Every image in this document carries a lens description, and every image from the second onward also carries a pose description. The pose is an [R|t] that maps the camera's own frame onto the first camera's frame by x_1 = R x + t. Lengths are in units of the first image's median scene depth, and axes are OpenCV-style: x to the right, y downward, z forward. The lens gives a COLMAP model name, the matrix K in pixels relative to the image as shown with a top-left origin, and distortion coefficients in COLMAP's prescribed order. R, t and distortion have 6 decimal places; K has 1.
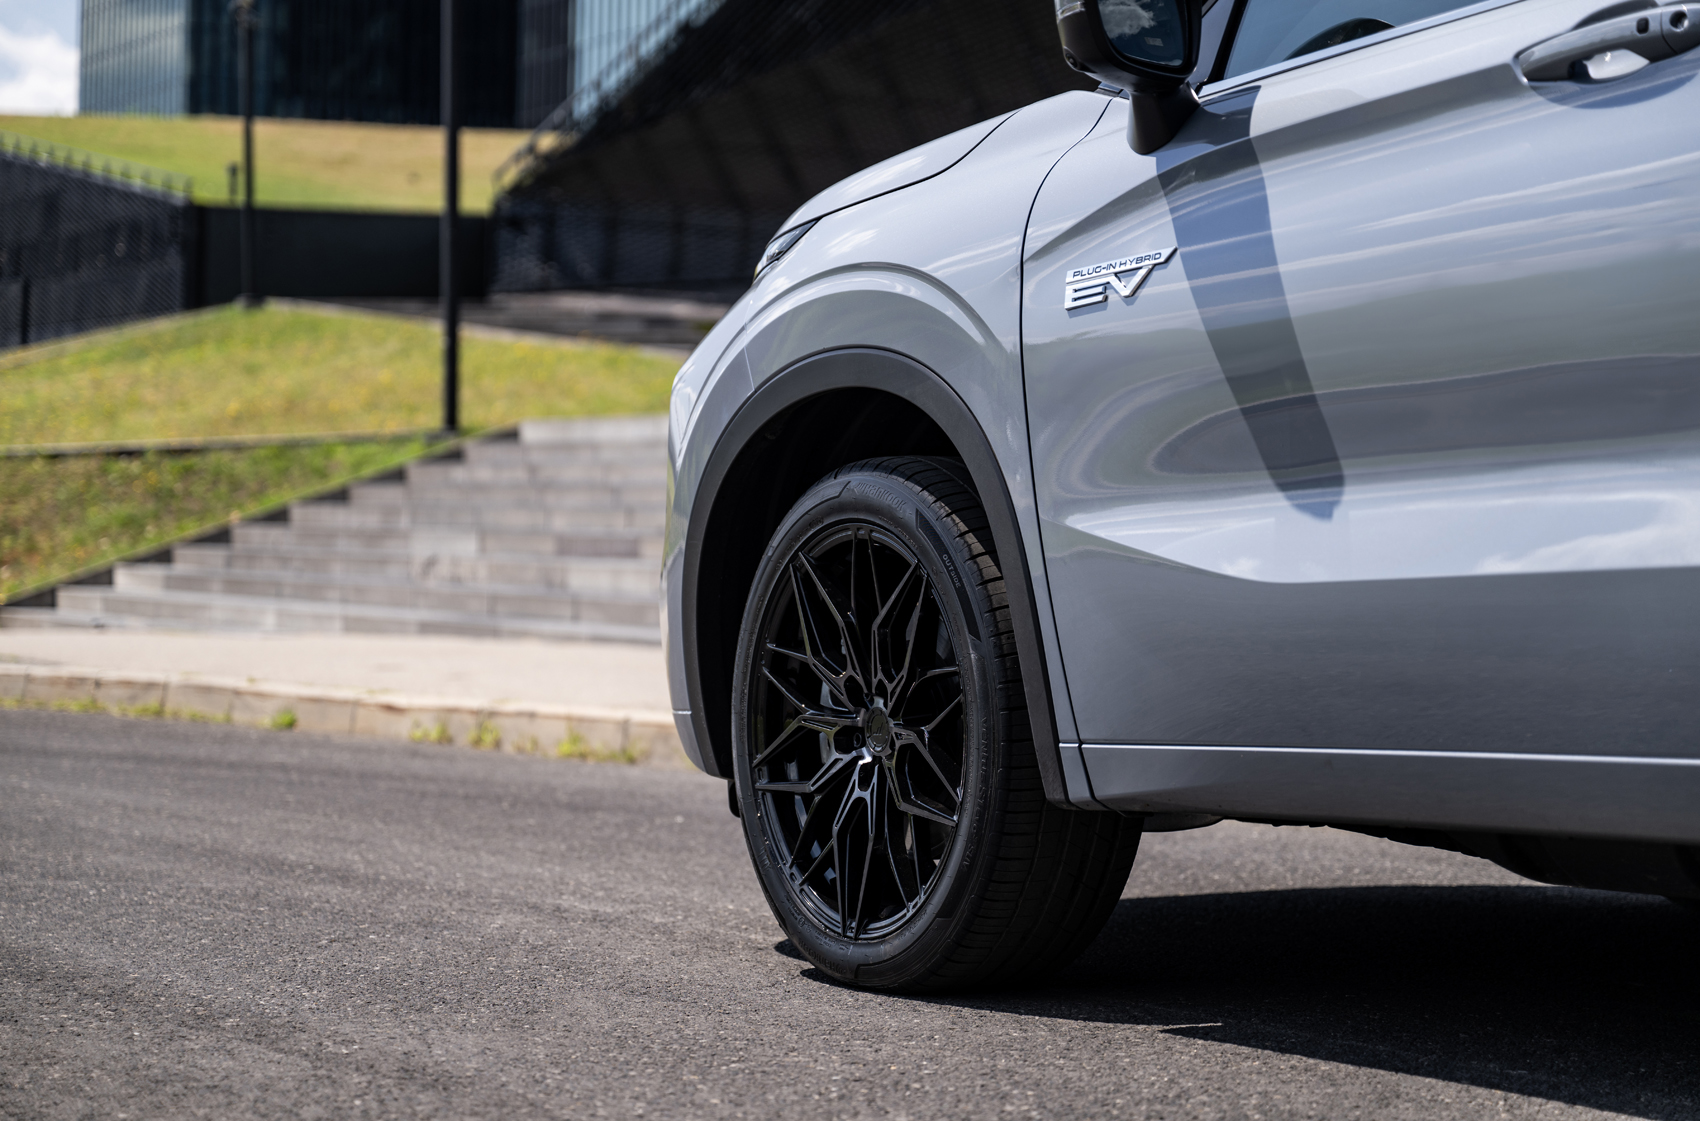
lens RADIAL K [[3356.8, 0, 850.6], [0, 3356.8, 546.8], [0, 0, 1]] dist [0.008046, 0.000000]
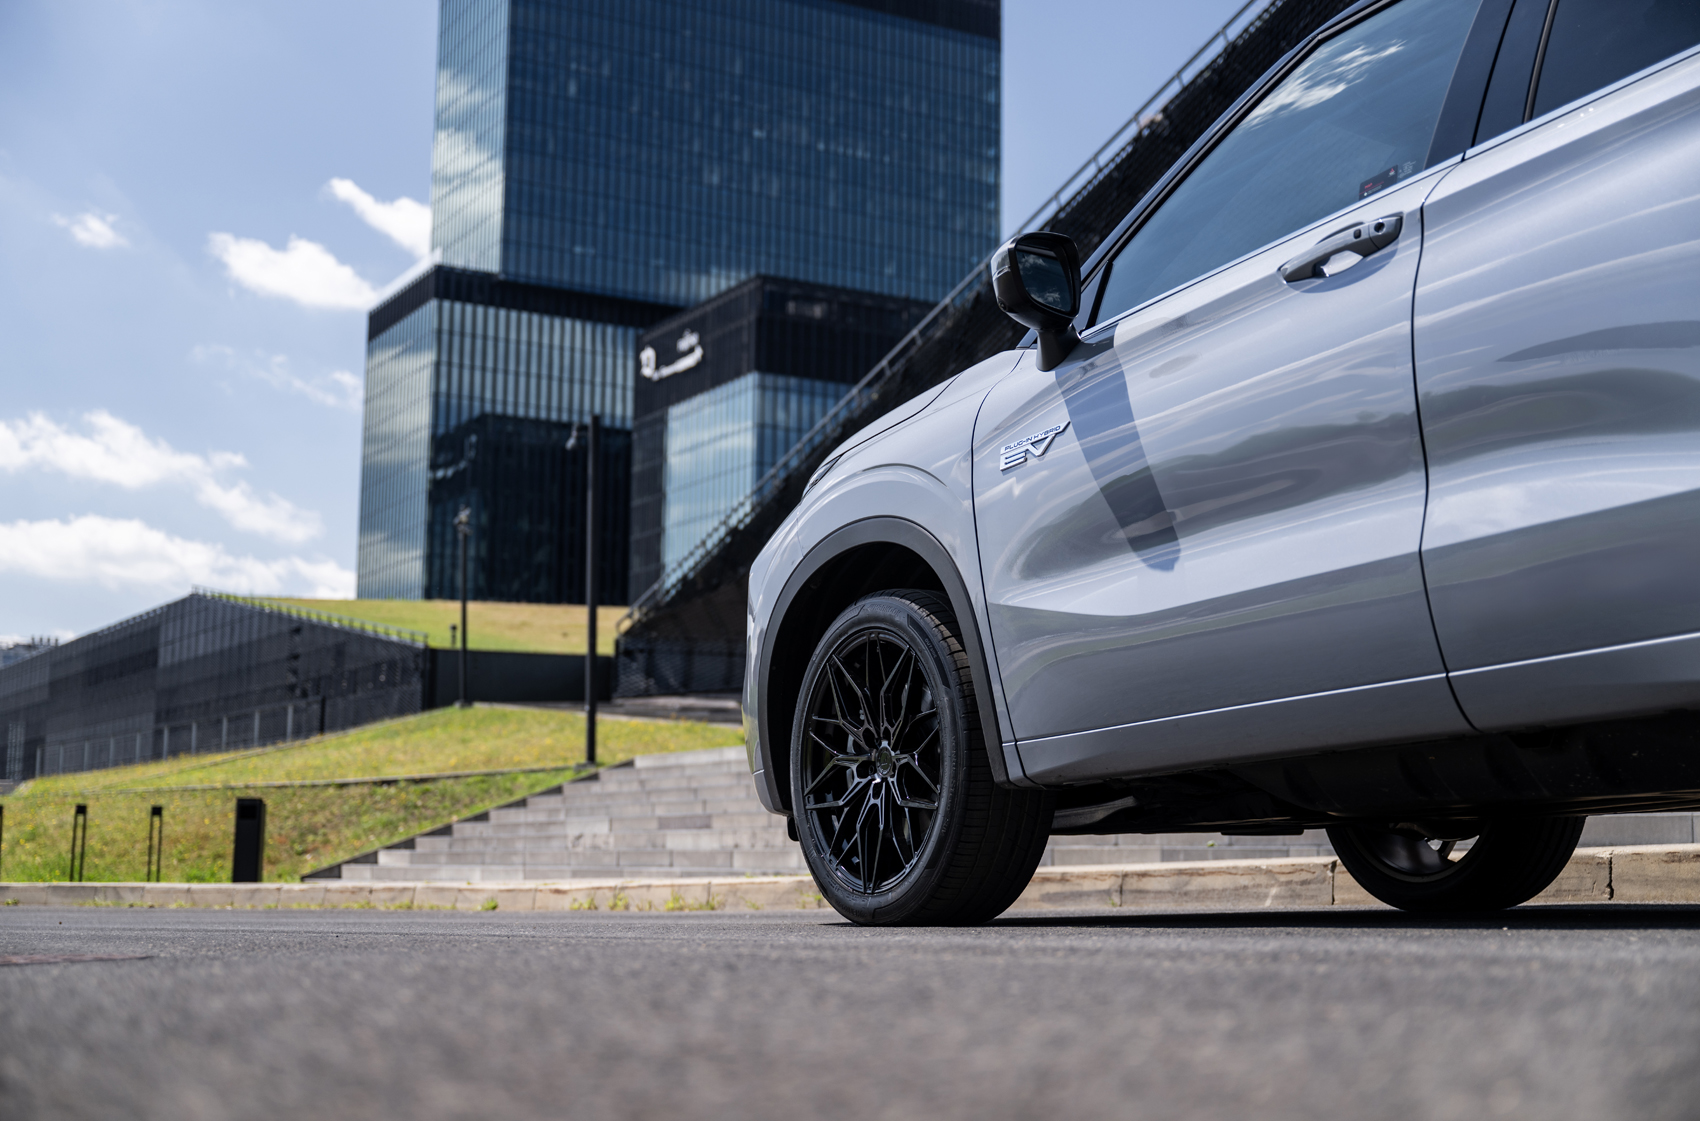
lens RADIAL K [[2092.2, 0, 843.7], [0, 2092.2, 572.3], [0, 0, 1]] dist [0.004023, 0.000000]
pose [[0.999928, -0.010963, 0.004913, -0.003769], [0.011558, 0.989447, -0.144432, 0.027348], [-0.003278, 0.144479, 0.989502, 0.003141]]
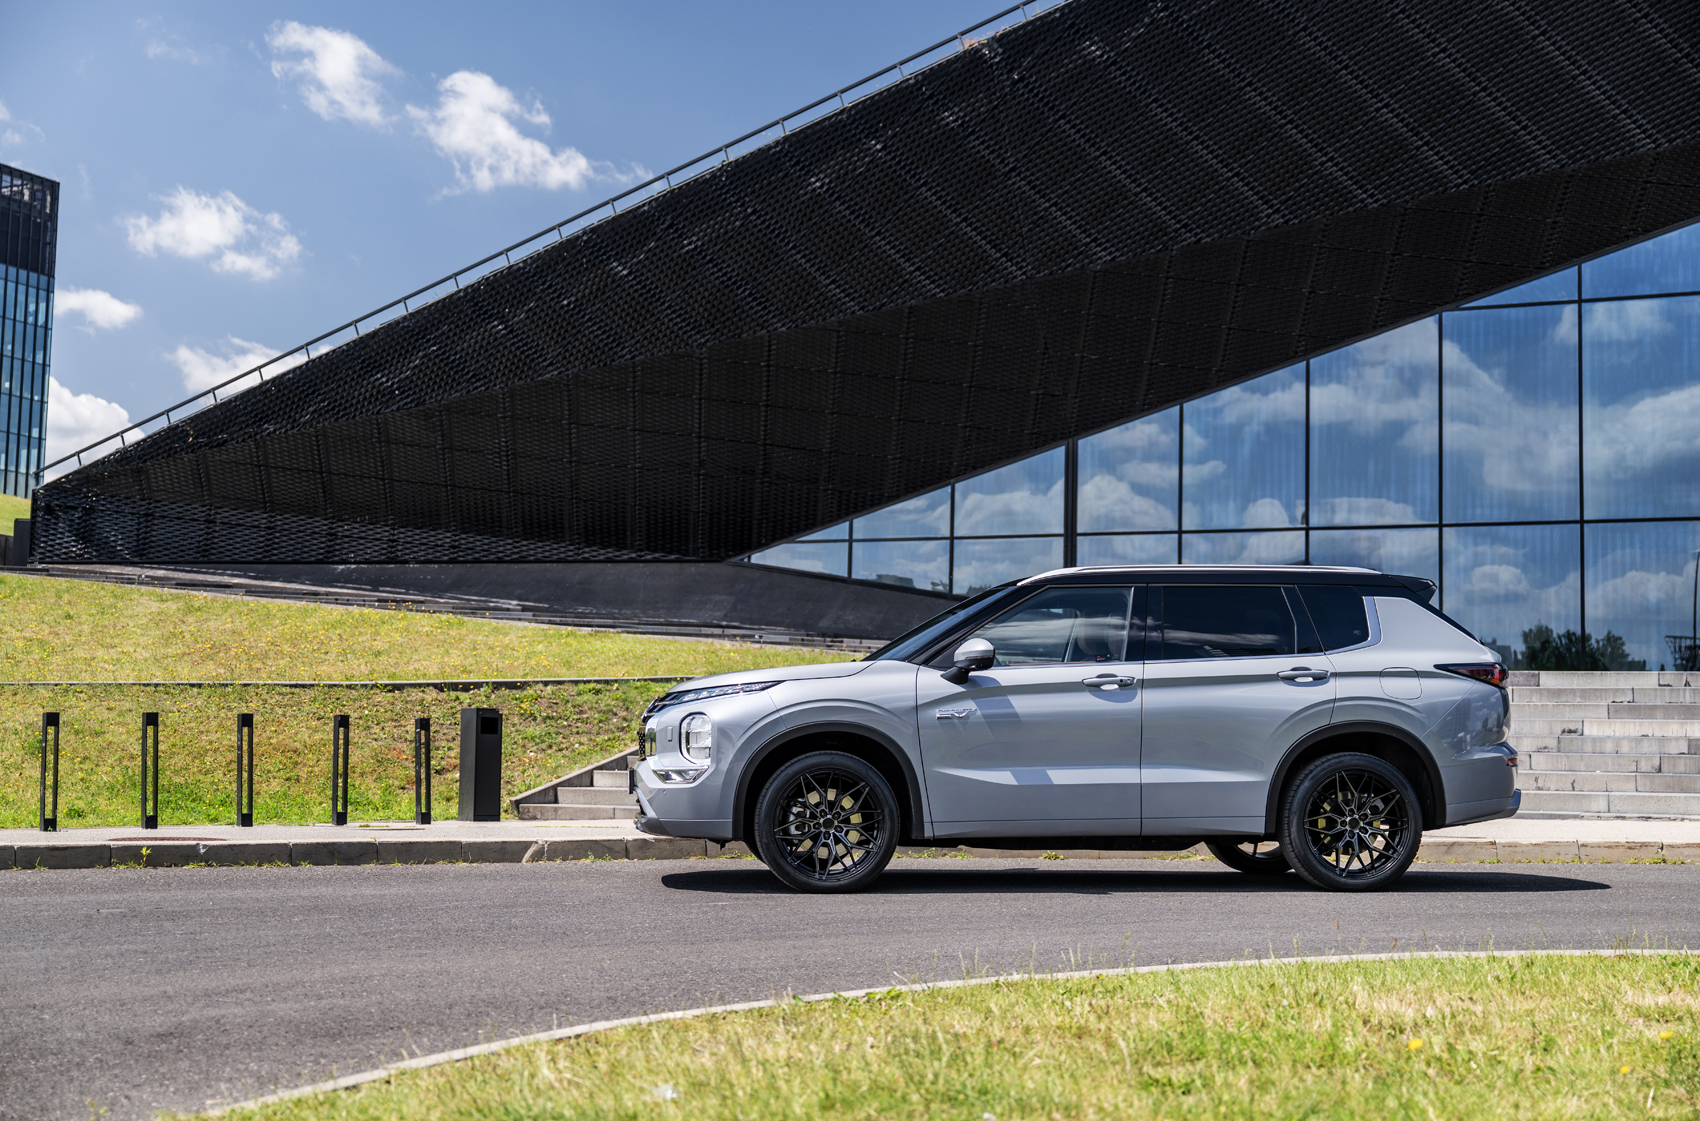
lens RADIAL K [[2203.1, 0, 835.5], [0, 2203.1, 562.7], [0, 0, 1]] dist [0.012214, 0.000000]
pose [[0.823784, 0.047415, 0.564918, -0.830111], [-0.000261, 0.996528, -0.083261, -0.005159], [-0.566904, 0.068441, 0.820936, 0.254935]]
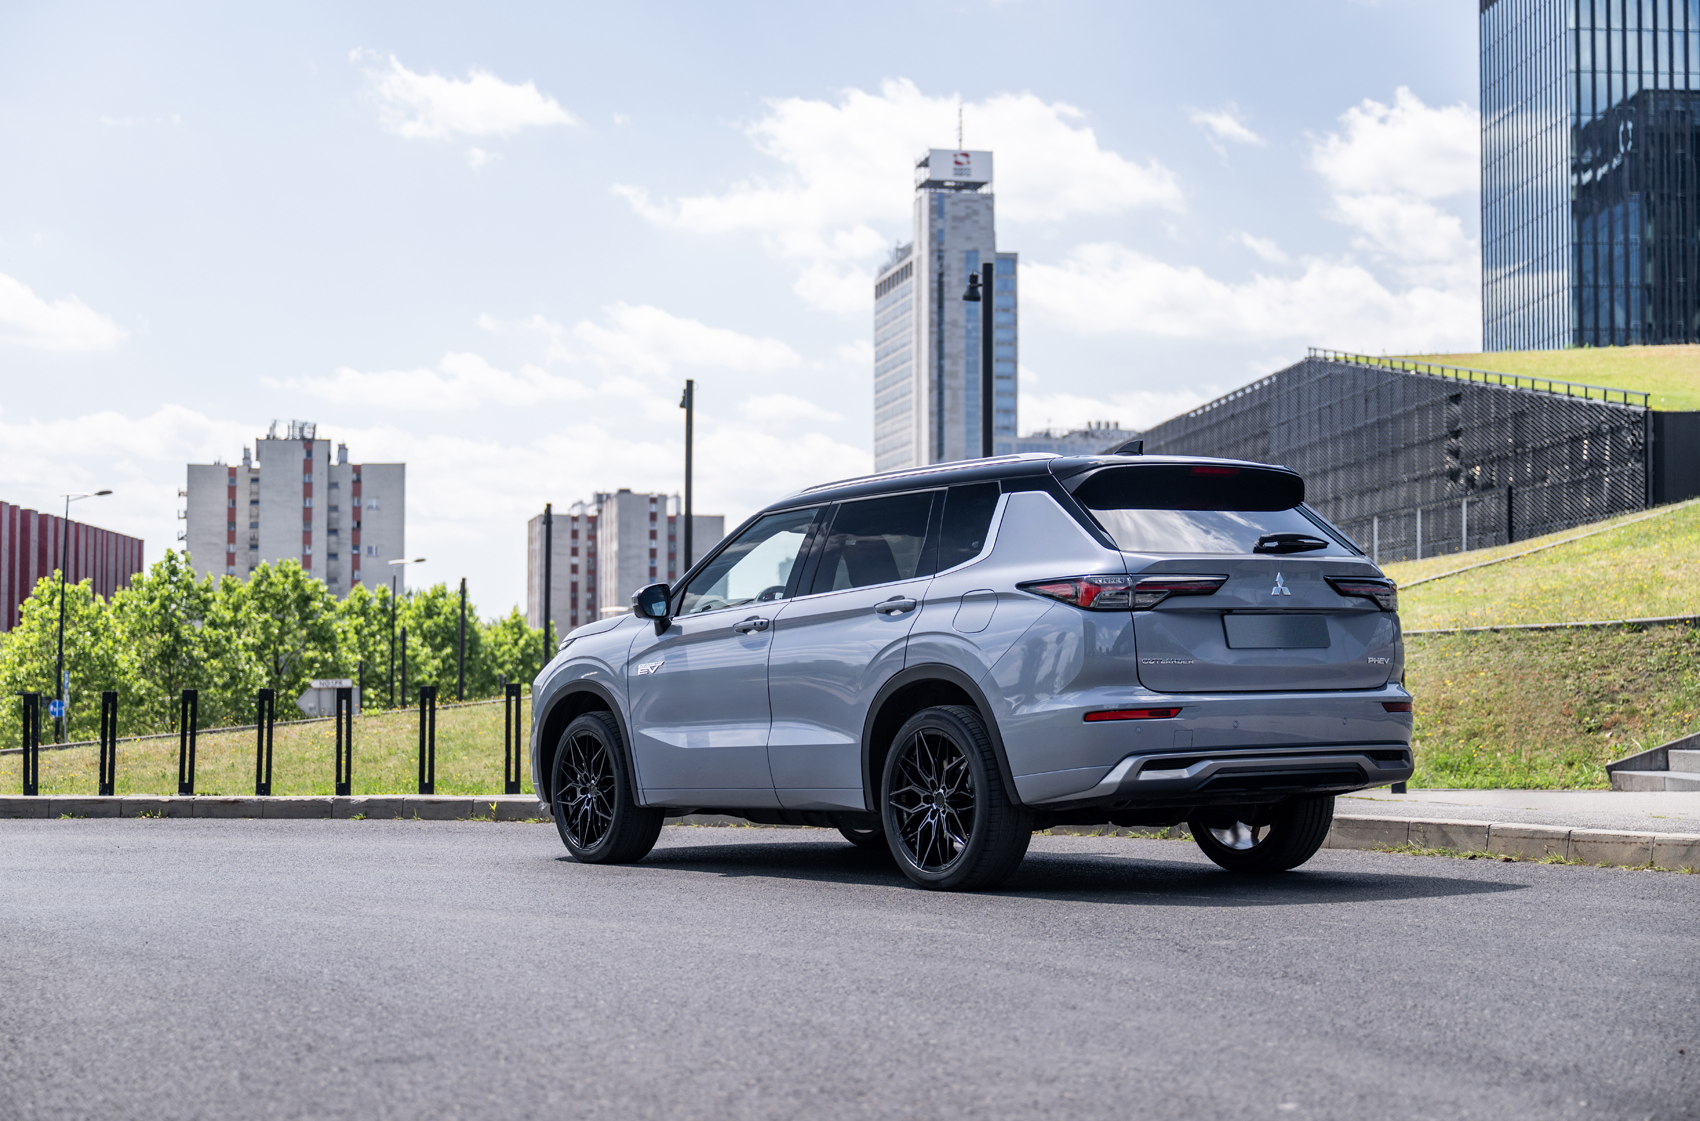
lens RADIAL K [[2679.5, 0, 857.2], [0, 2679.5, 551.3], [0, 0, 1]] dist [0.001829, 0.000000]
pose [[0.898392, -0.041615, -0.437218, -0.122261], [0.015250, 0.997856, -0.063641, -0.000313], [0.438929, 0.050507, 0.897101, 0.166735]]
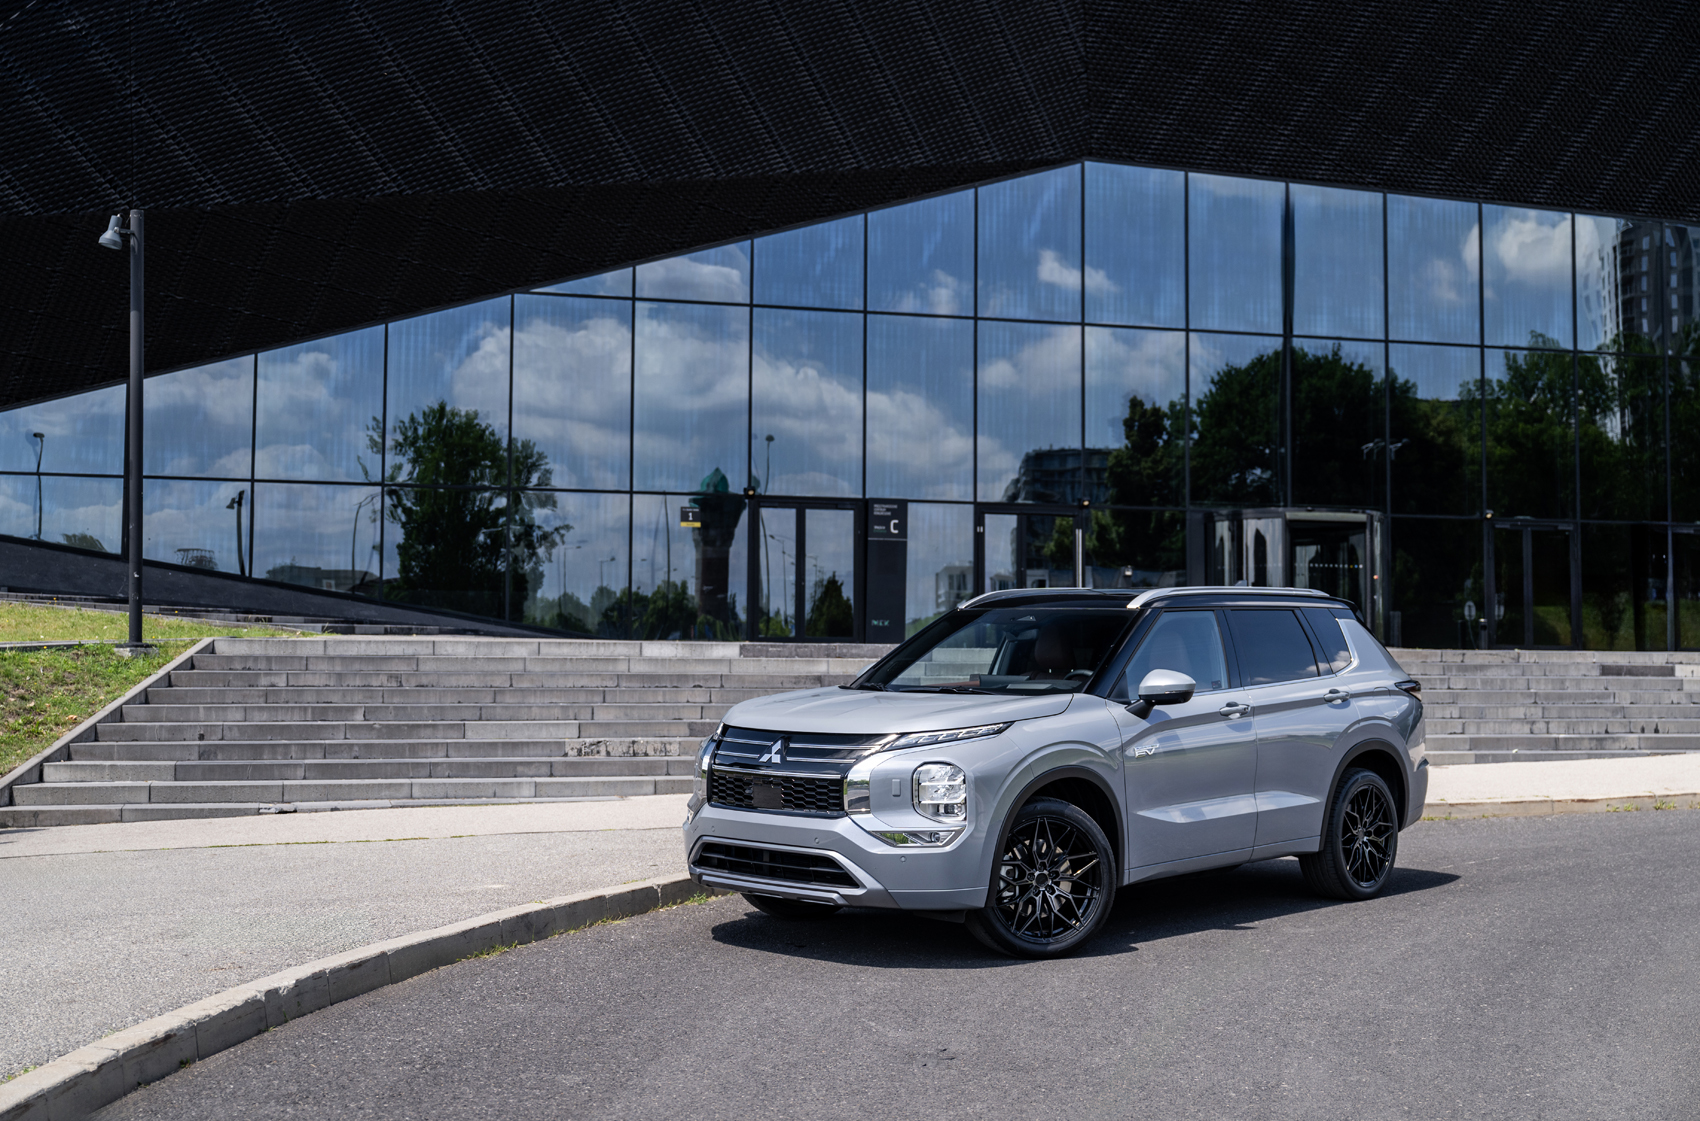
lens RADIAL K [[1896.4, 0, 864.6], [0, 1896.4, 566.3], [0, 0, 1]] dist [-0.019838, 0.000000]
pose [[0.260909, 0.038359, 0.964601, -0.950118], [0.006936, 0.999110, -0.041607, -0.041962], [-0.965338, 0.017546, 0.260411, 0.679801]]
